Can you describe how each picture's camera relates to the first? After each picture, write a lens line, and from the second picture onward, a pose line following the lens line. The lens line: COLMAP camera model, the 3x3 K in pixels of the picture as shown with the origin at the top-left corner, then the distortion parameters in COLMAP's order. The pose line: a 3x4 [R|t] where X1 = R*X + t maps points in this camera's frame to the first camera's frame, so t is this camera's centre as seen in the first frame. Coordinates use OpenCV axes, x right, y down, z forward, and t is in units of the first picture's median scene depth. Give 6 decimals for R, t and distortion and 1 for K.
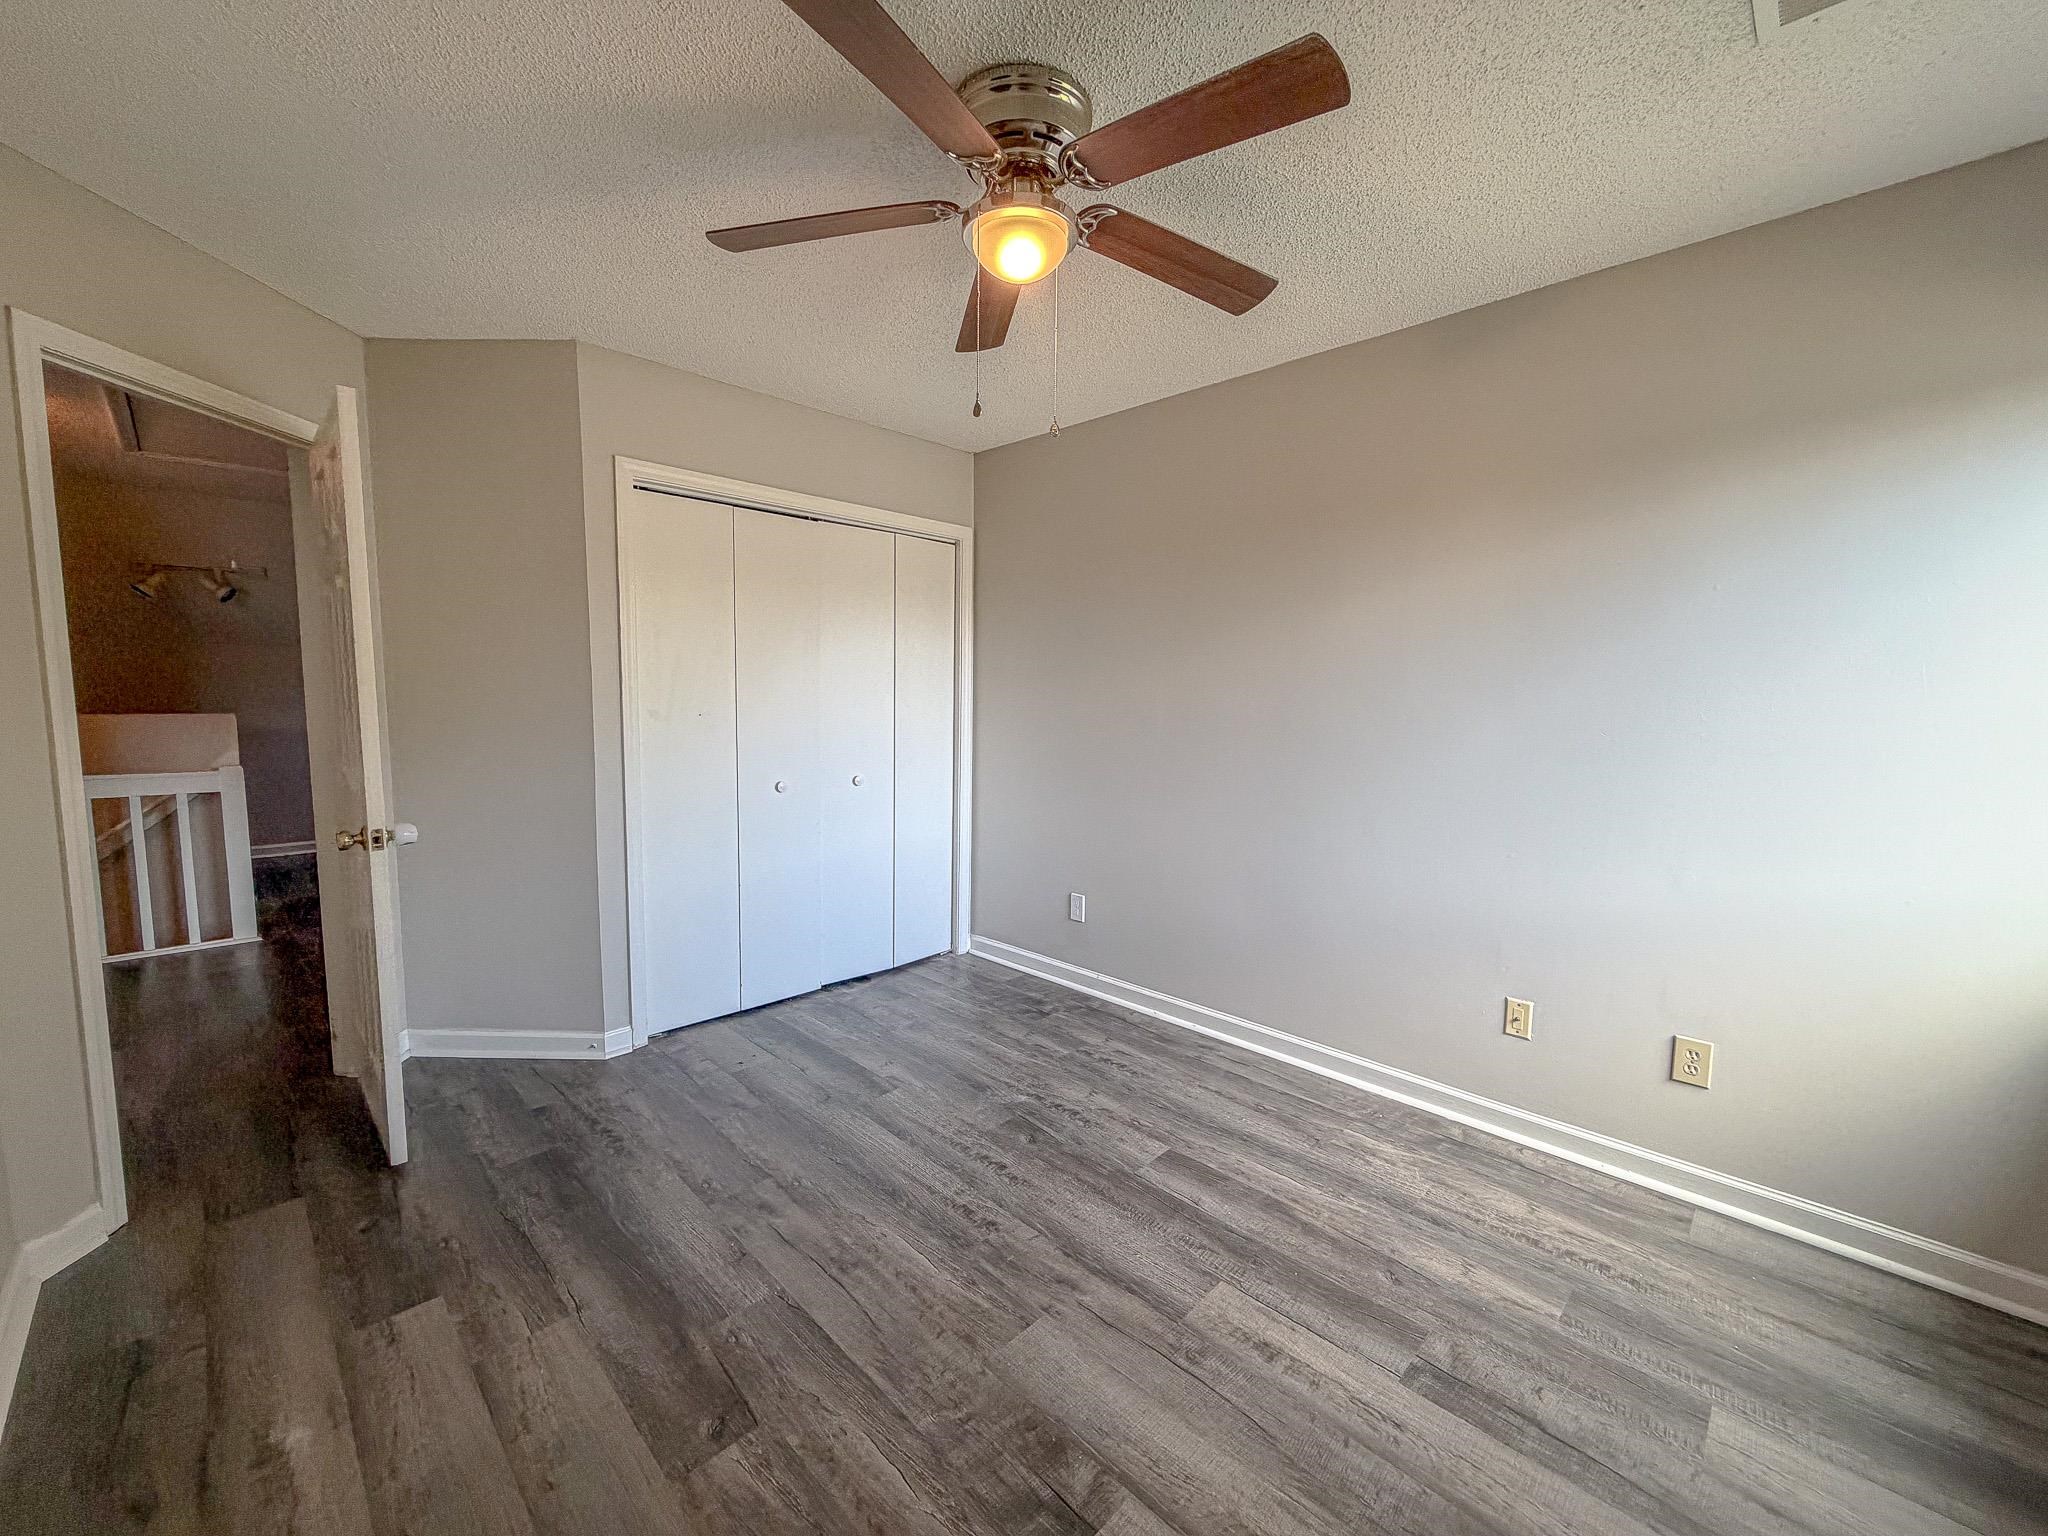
lens RADIAL K [[816.7, 0, 1016.3], [0, 816.7, 768.7], [0, 0, 1]] dist [-0.000474, 0.000565]
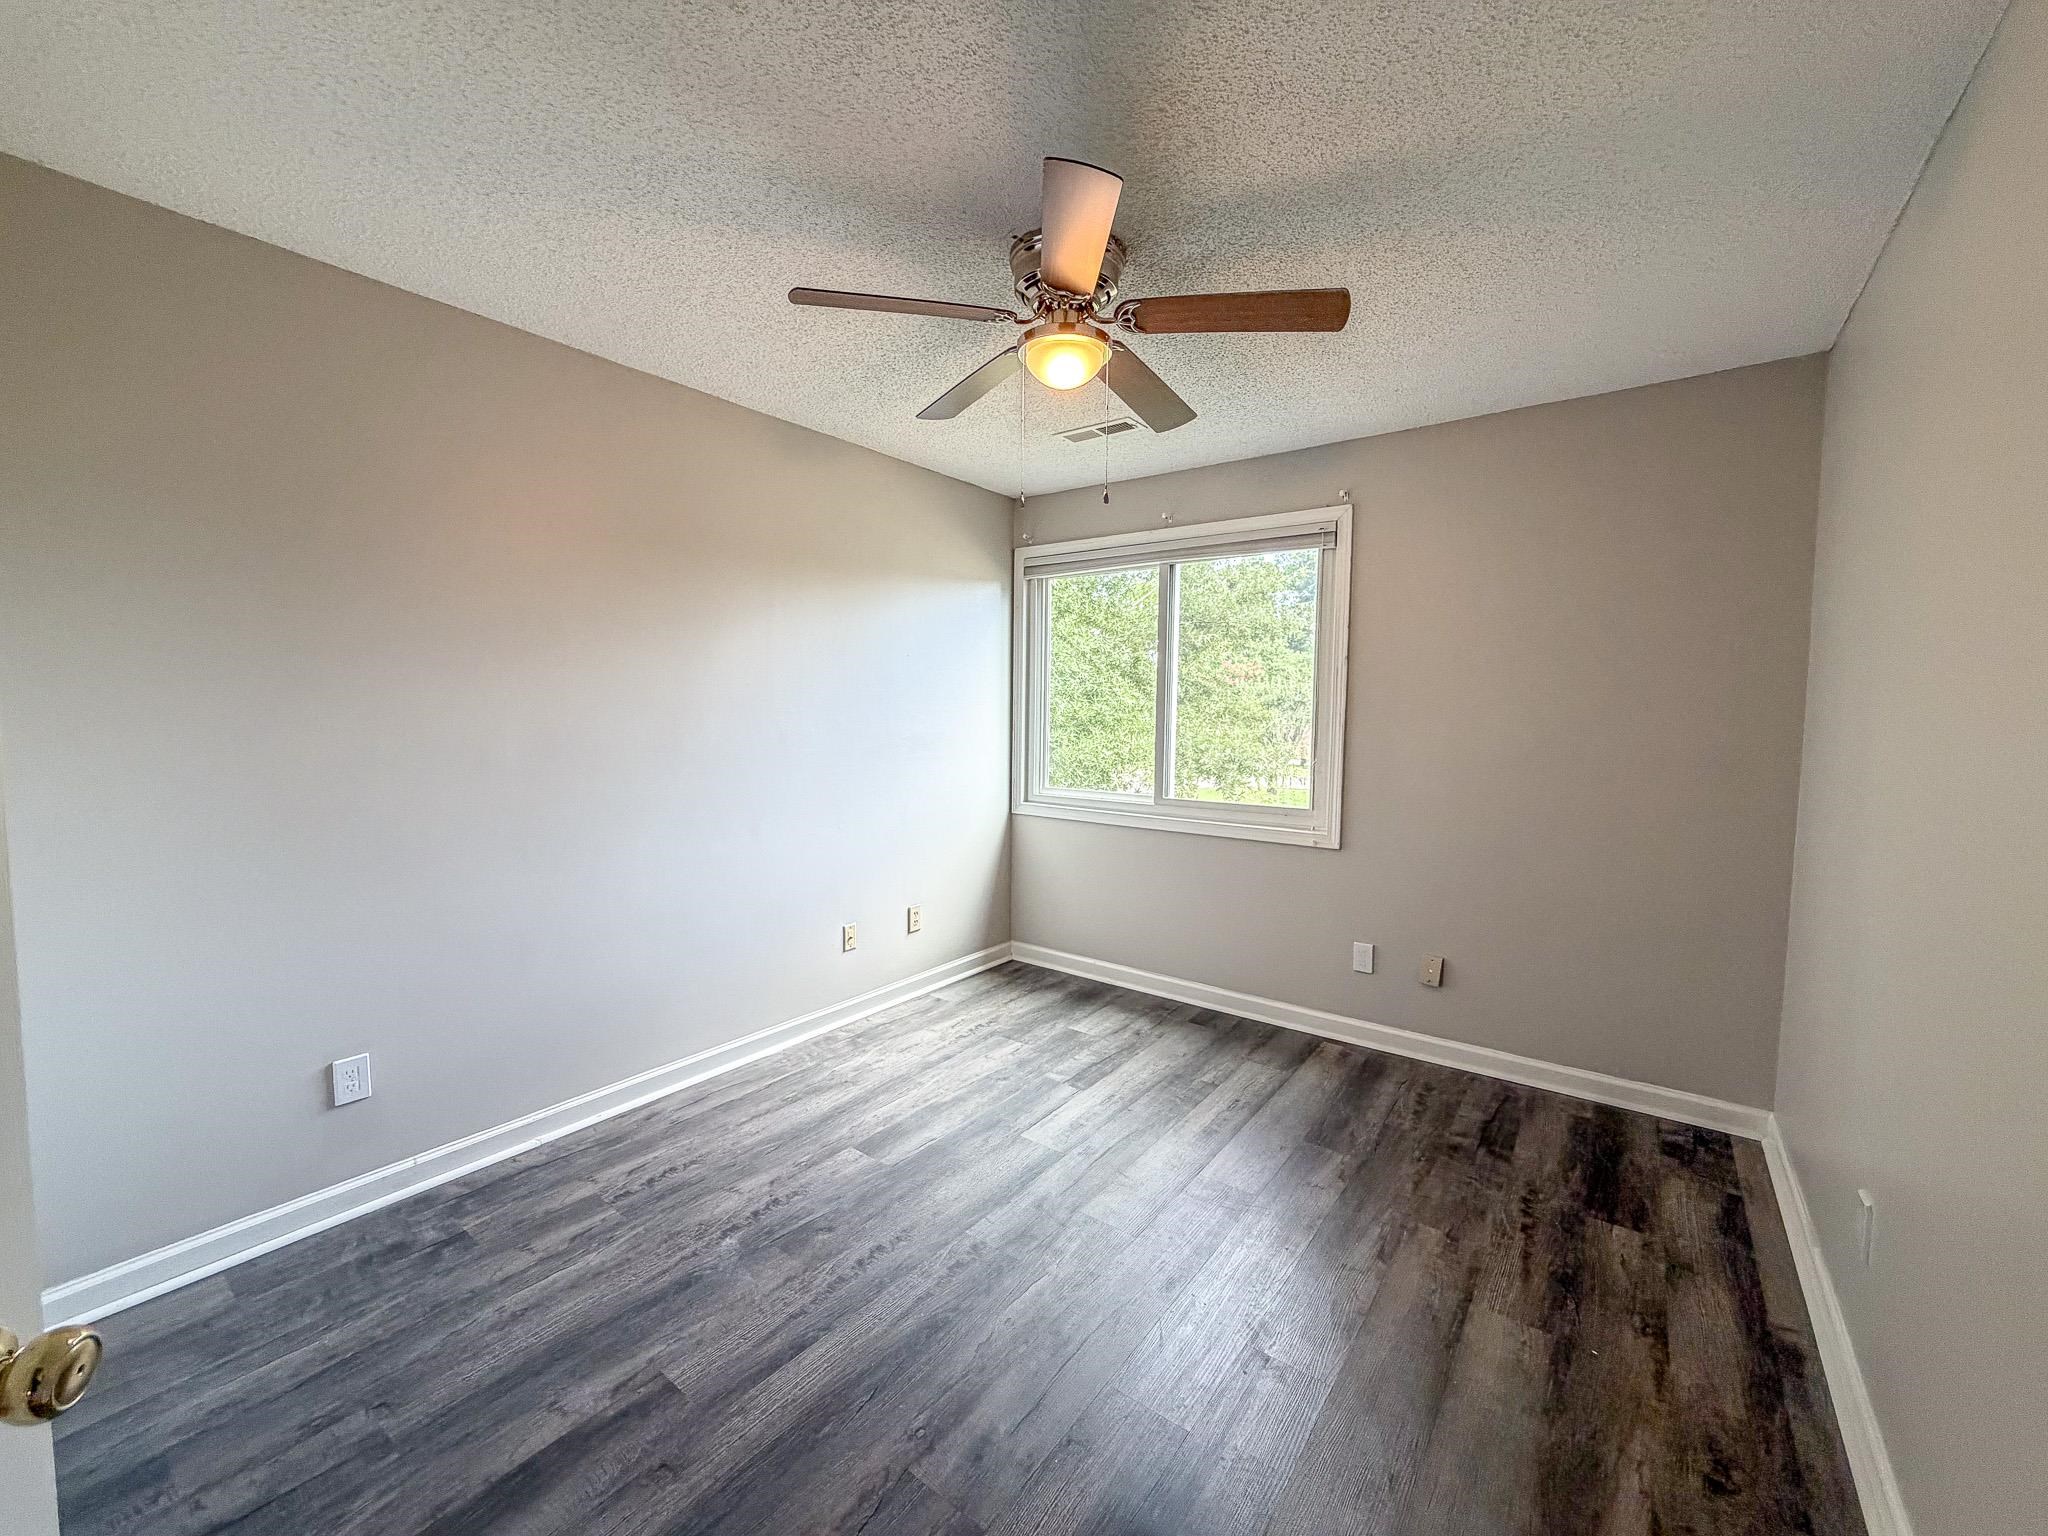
lens RADIAL K [[816.7, 0, 1016.3], [0, 816.7, 768.7], [0, 0, 1]] dist [-0.000474, 0.000565]
pose [[-0.133734, -0.082529, 0.987575, -1.015355], [0.085234, 0.991876, 0.094431, -0.125683], [-0.987345, 0.096803, -0.125613, 1.047860]]
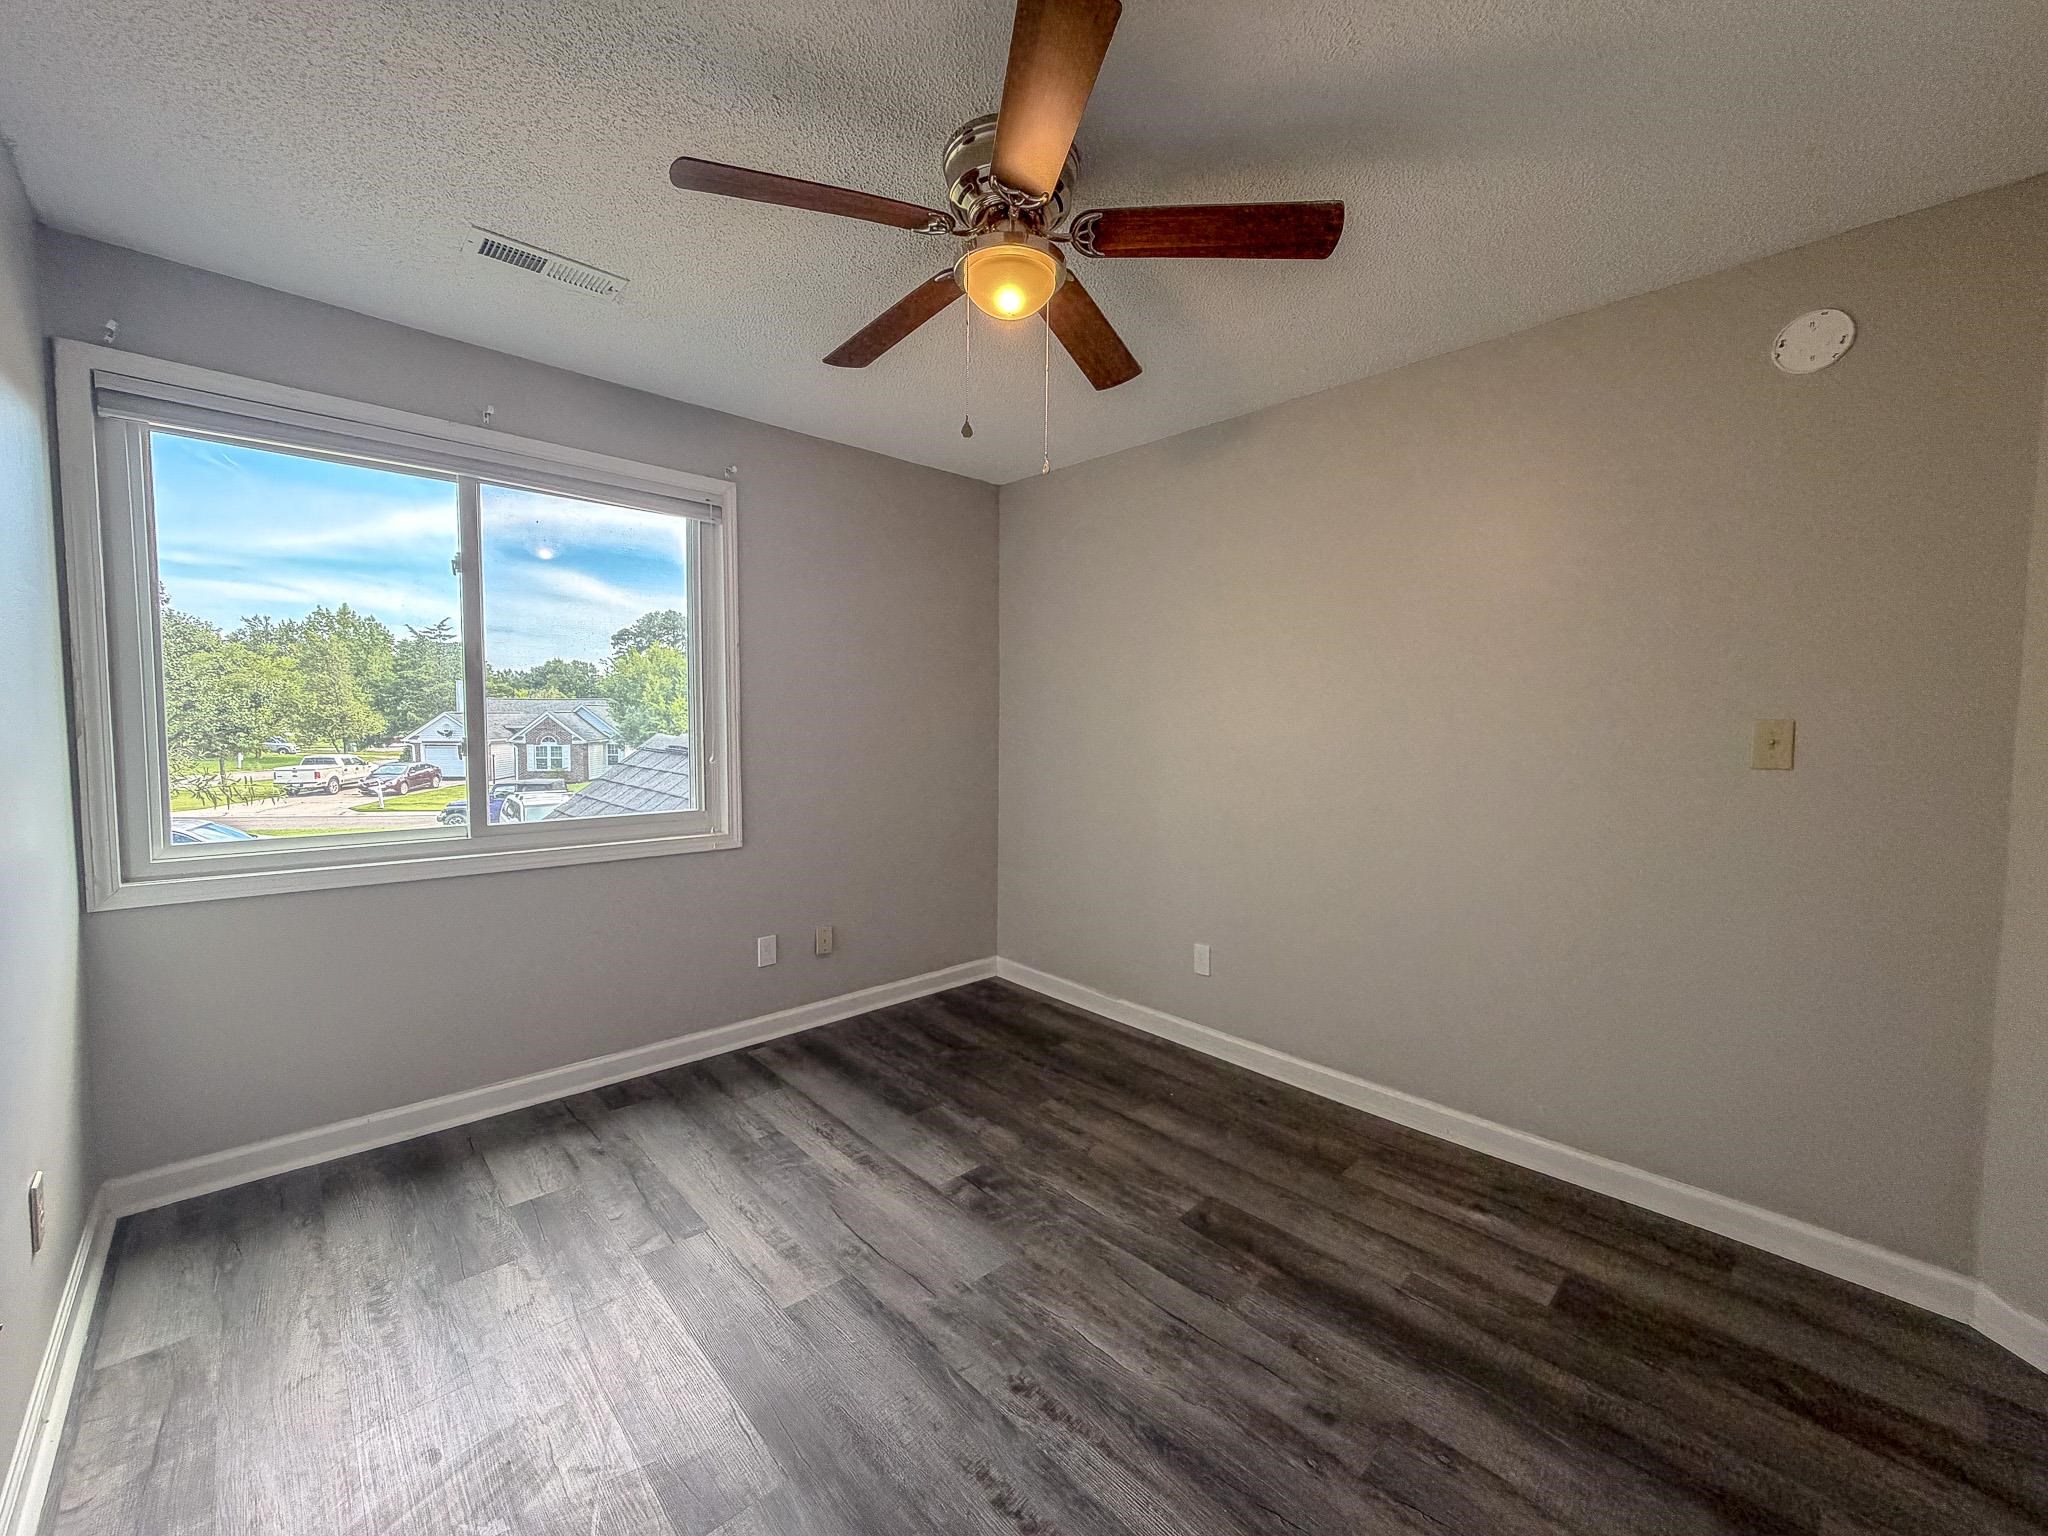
lens RADIAL K [[816.7, 0, 1016.3], [0, 816.7, 768.7], [0, 0, 1]] dist [-0.000474, 0.000565]
pose [[-0.999061, -0.023313, 0.036507, -0.045207], [-0.017174, 0.986927, 0.160253, -0.162580], [-0.039766, 0.159475, -0.986401, 1.728690]]
